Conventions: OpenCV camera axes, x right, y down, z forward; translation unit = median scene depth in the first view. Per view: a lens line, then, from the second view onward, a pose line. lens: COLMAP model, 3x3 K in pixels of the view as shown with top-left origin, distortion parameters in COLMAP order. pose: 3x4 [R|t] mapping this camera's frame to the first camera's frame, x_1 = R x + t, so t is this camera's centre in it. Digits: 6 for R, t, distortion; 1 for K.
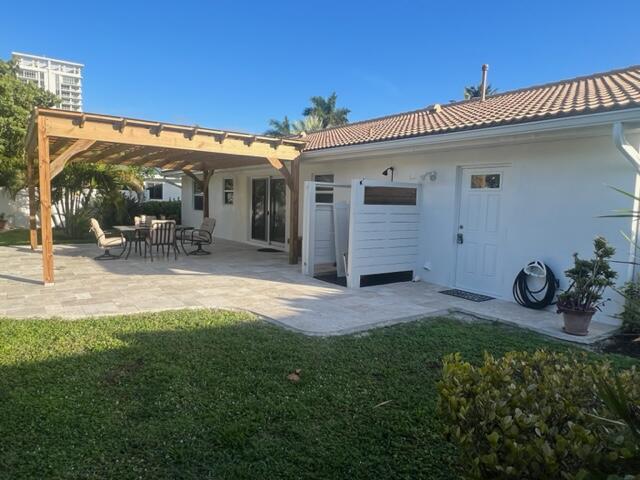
lens RADIAL K [[439.3, 0, 319.3], [0, 439.3, 240.5], [0, 0, 1]] dist [0.004571, 0.000726]
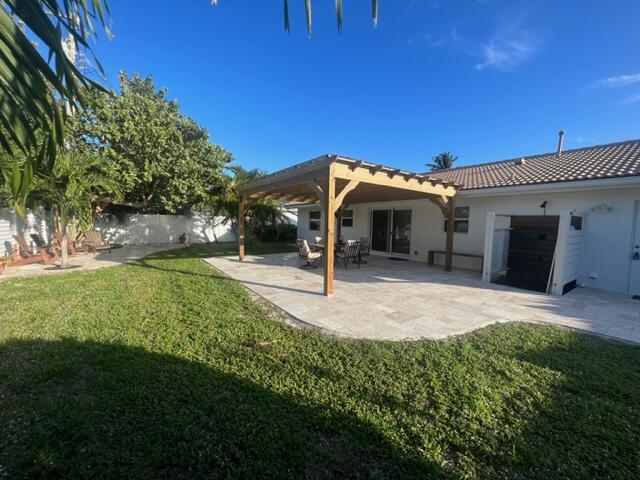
lens RADIAL K [[256.0, 0, 321.1], [0, 256.0, 241.0], [0, 0, 1]] dist [-0.003263, 0.000276]
pose [[0.999817, -0.006647, 0.017915, -0.553316], [0.006887, 0.999887, -0.013369, -0.038933], [-0.017824, 0.013490, 0.999750, 0.225940]]
